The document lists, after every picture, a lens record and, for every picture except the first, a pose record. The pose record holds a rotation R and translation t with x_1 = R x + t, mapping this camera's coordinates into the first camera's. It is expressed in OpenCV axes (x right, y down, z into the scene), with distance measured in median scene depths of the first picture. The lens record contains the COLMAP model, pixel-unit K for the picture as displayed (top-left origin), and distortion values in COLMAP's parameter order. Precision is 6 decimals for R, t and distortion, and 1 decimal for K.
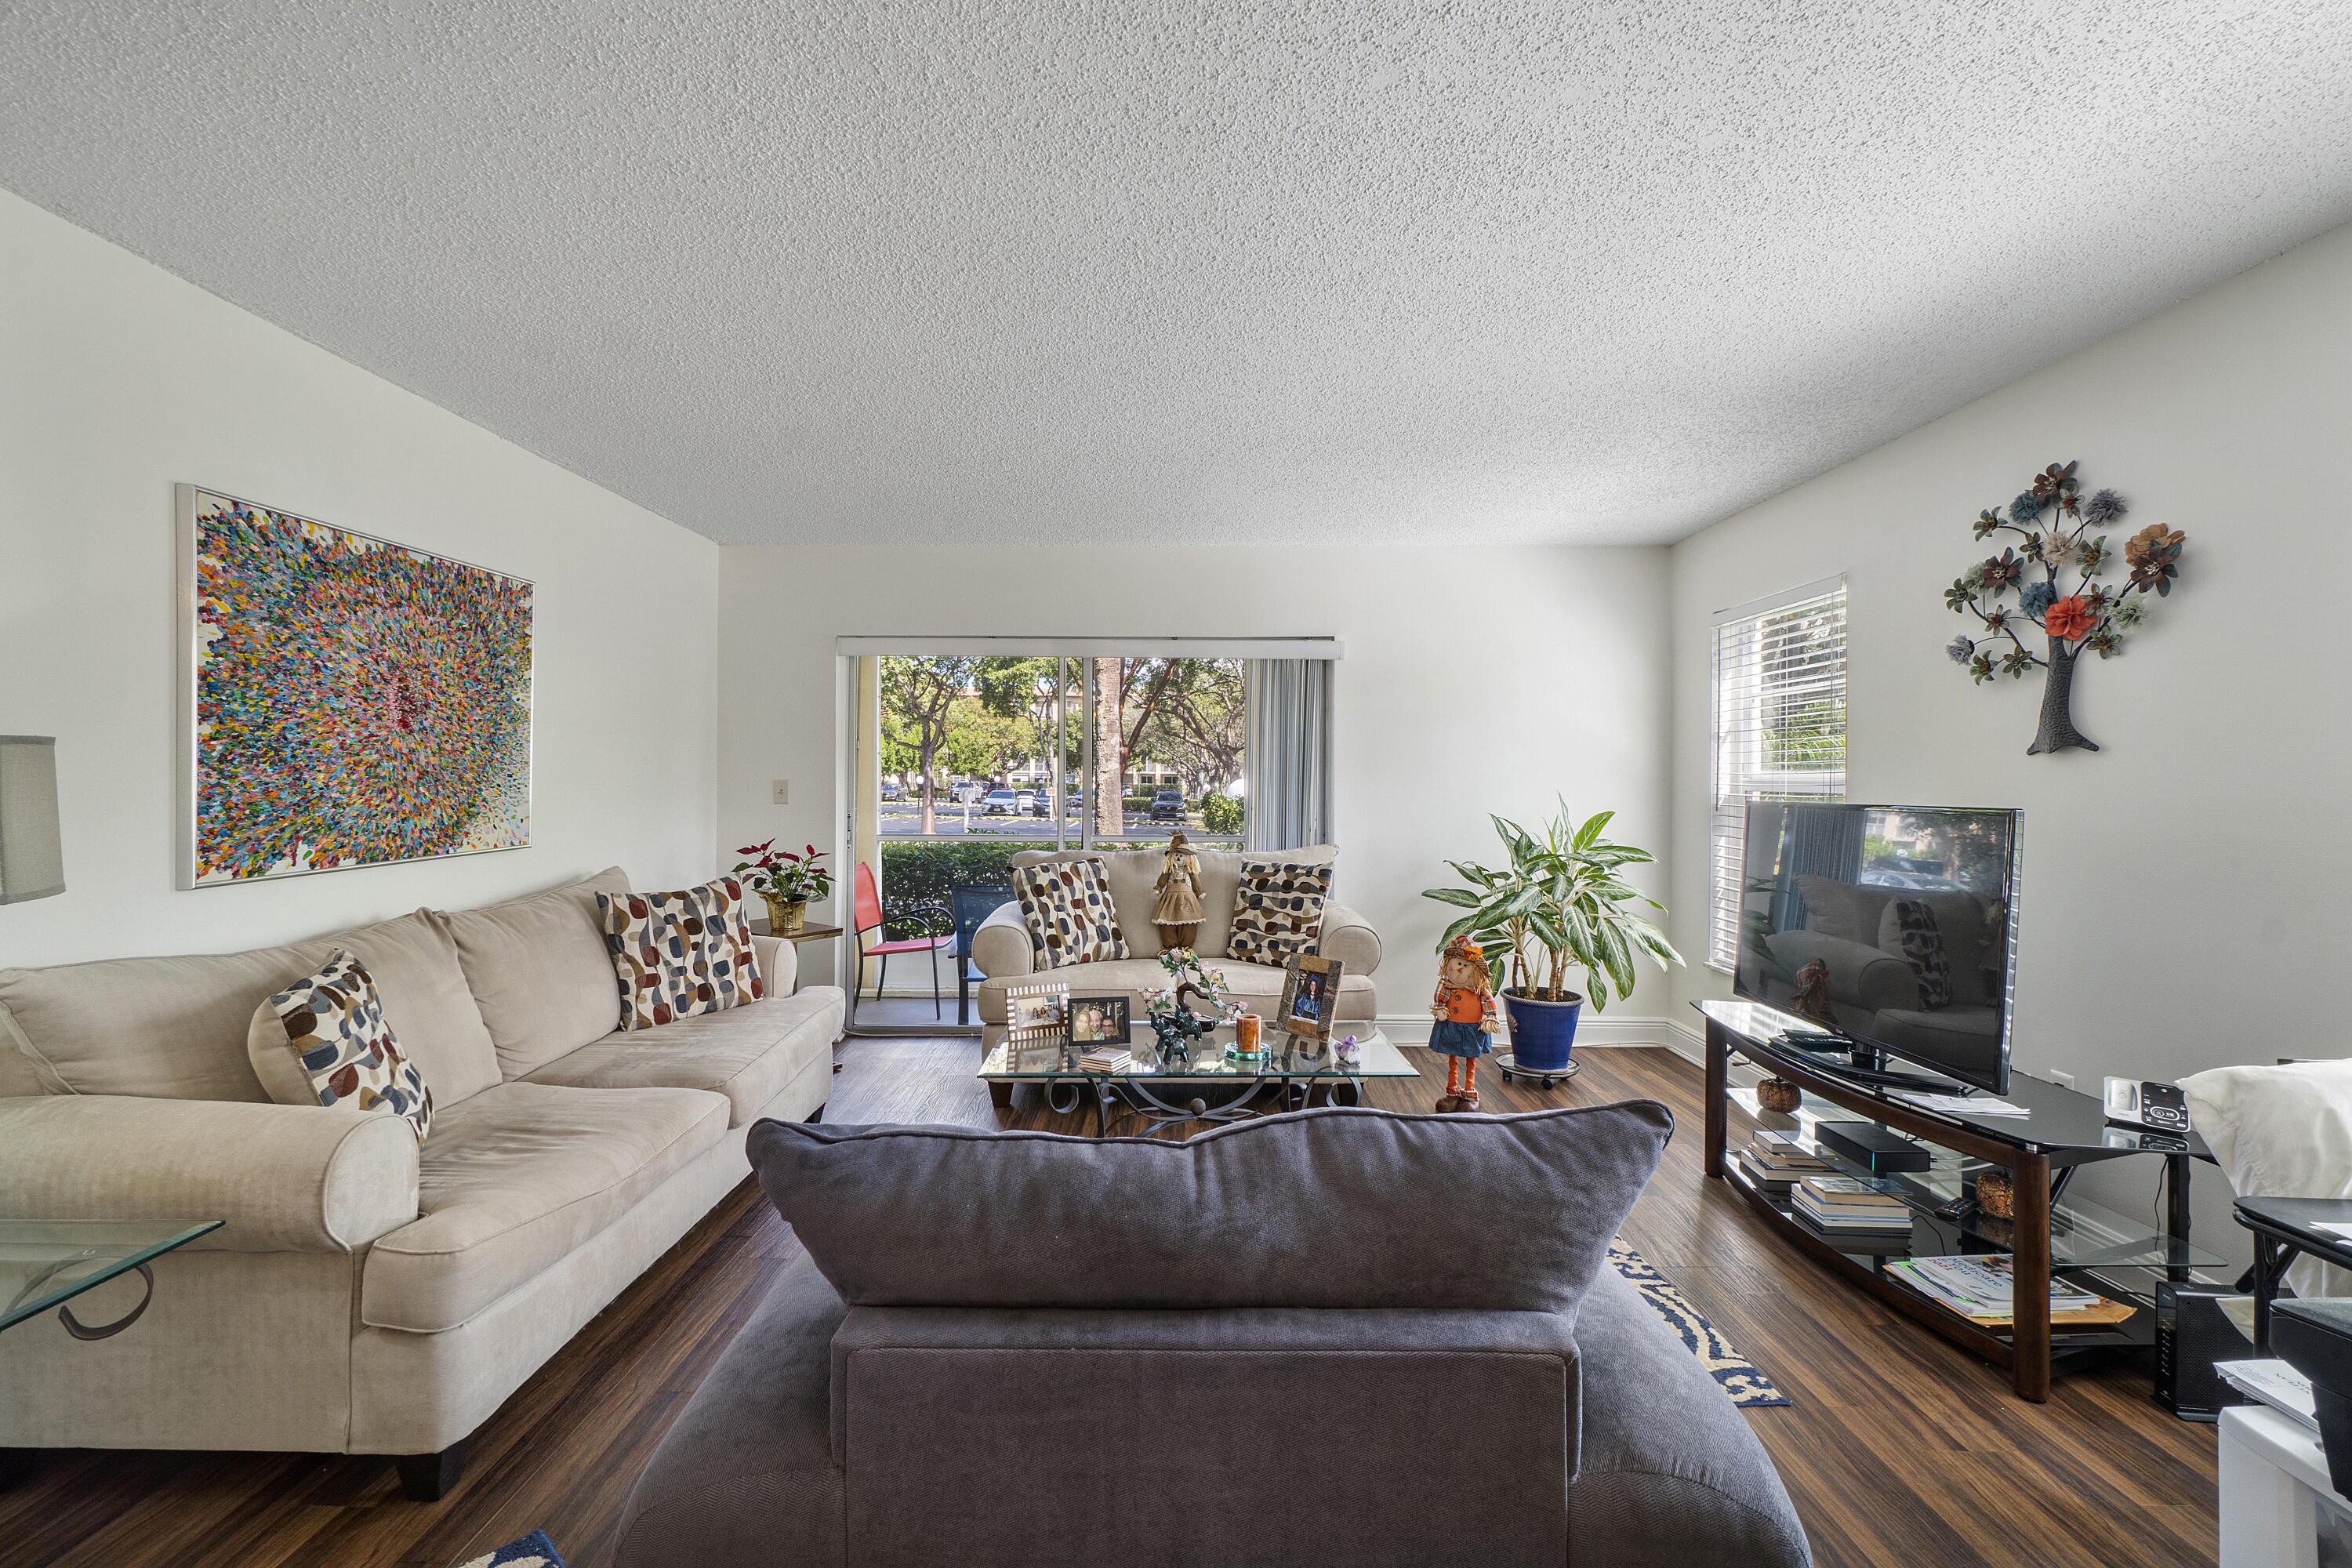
lens RADIAL K [[1018.3, 0, 1163.9], [0, 1018.3, 785.3], [0, 0, 1]] dist [-0.007371, 0.002136]
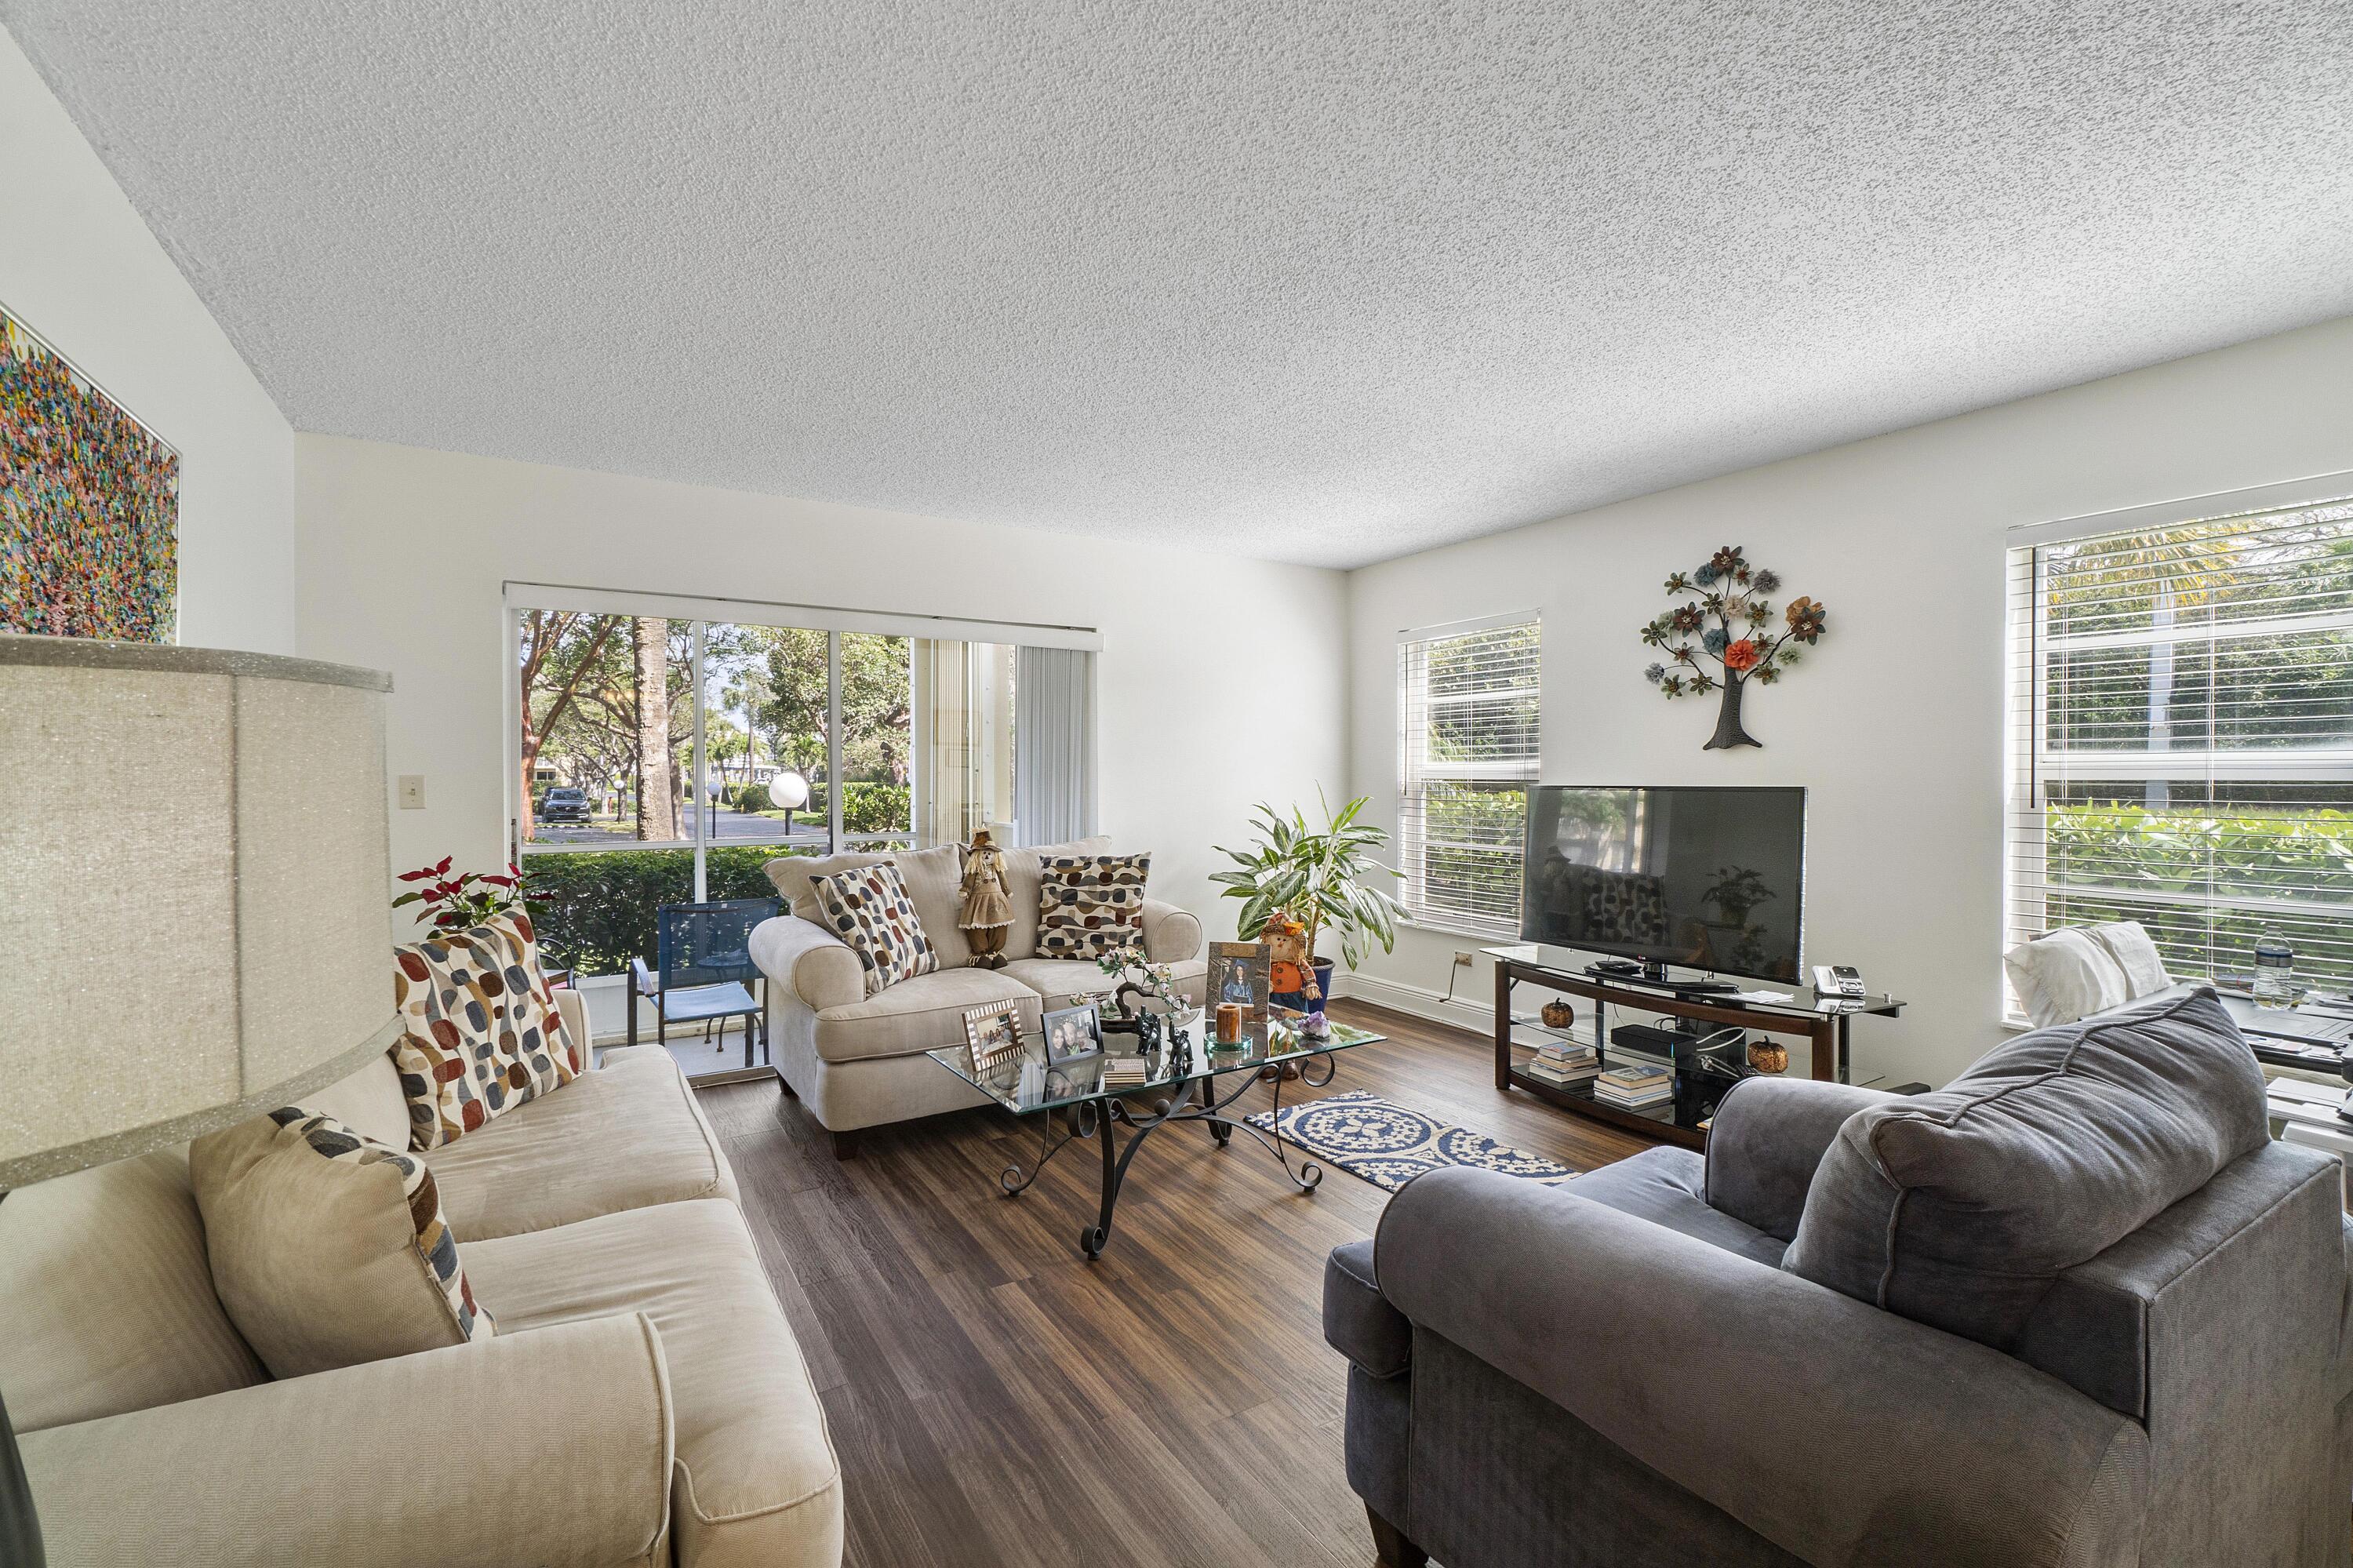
lens RADIAL K [[1018.8, 0, 1157.6], [0, 1018.8, 782.7], [0, 0, 1]] dist [-0.007371, 0.002136]
pose [[0.845828, -0.010774, 0.533347, -0.396177], [0.008848, 0.999942, 0.006168, 0.000129], [-0.533382, -0.000498, 0.845874, 0.148720]]
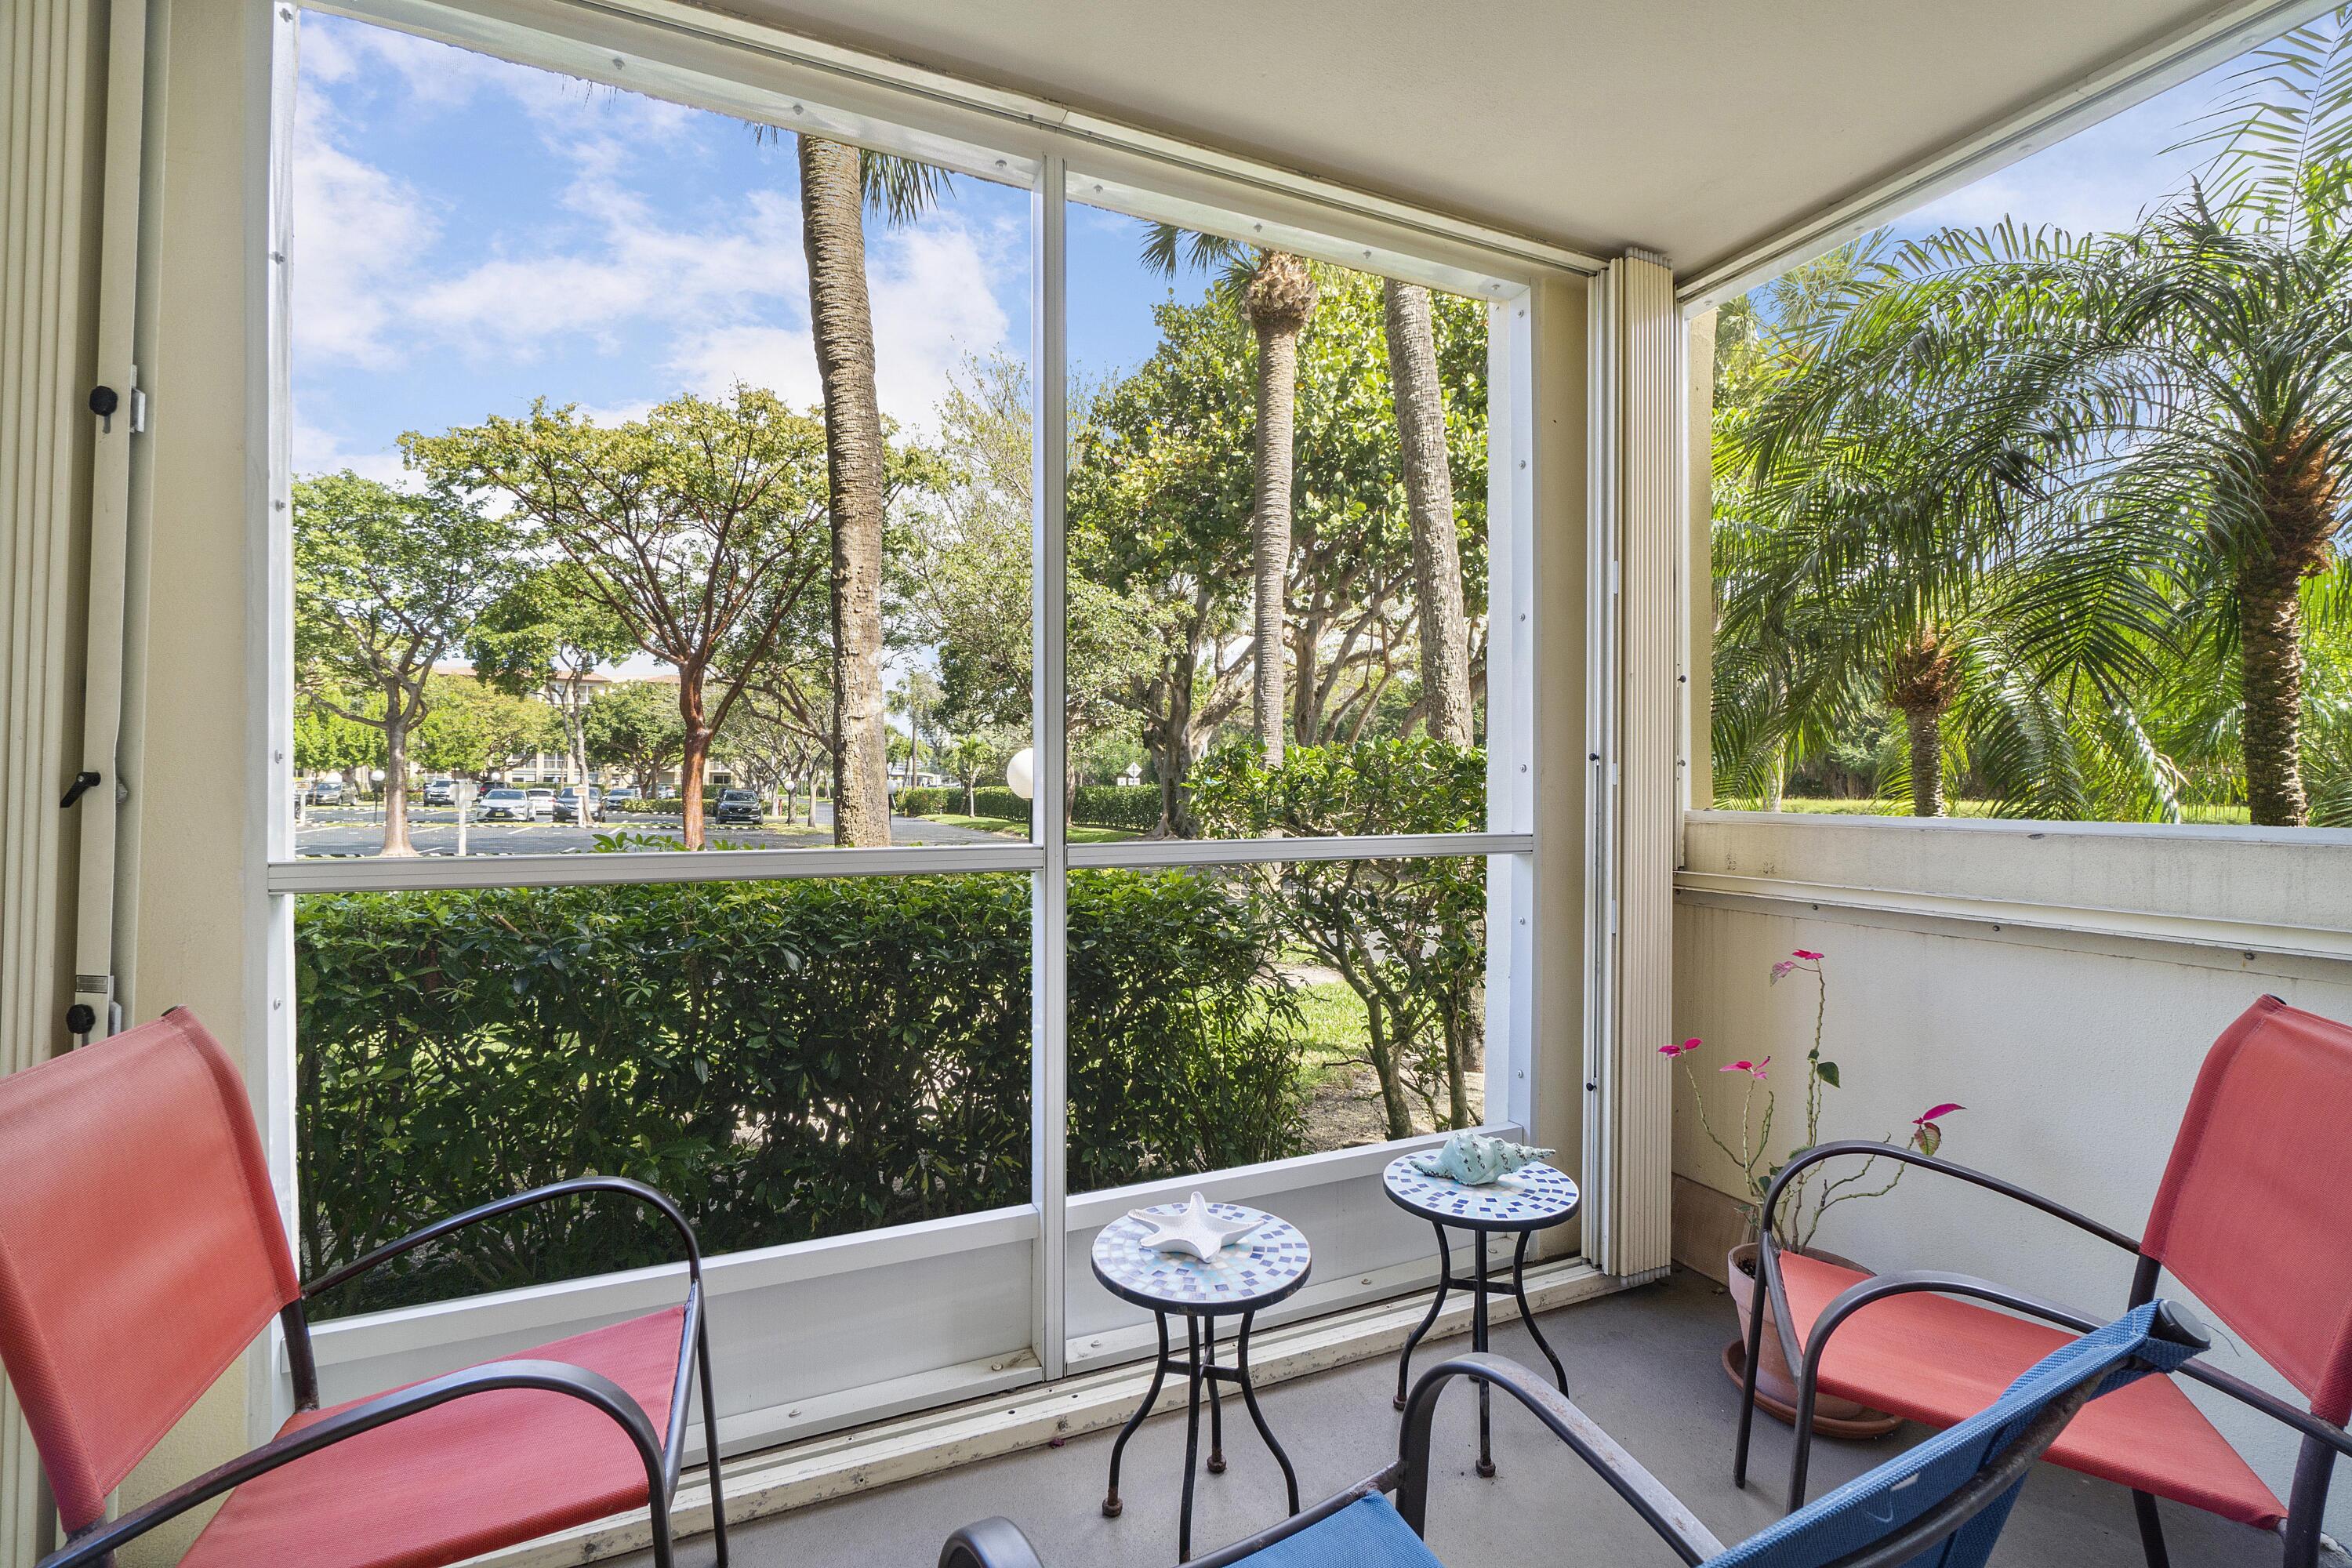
lens RADIAL K [[1018.3, 0, 1153.8], [0, 1018.3, 779.2], [0, 0, 1]] dist [-0.007371, 0.002136]
pose [[0.912607, -0.000240, 0.408838, -0.337813], [0.003390, 0.999970, -0.006980, 0.054320], [-0.408824, 0.007756, 0.912580, 1.236170]]
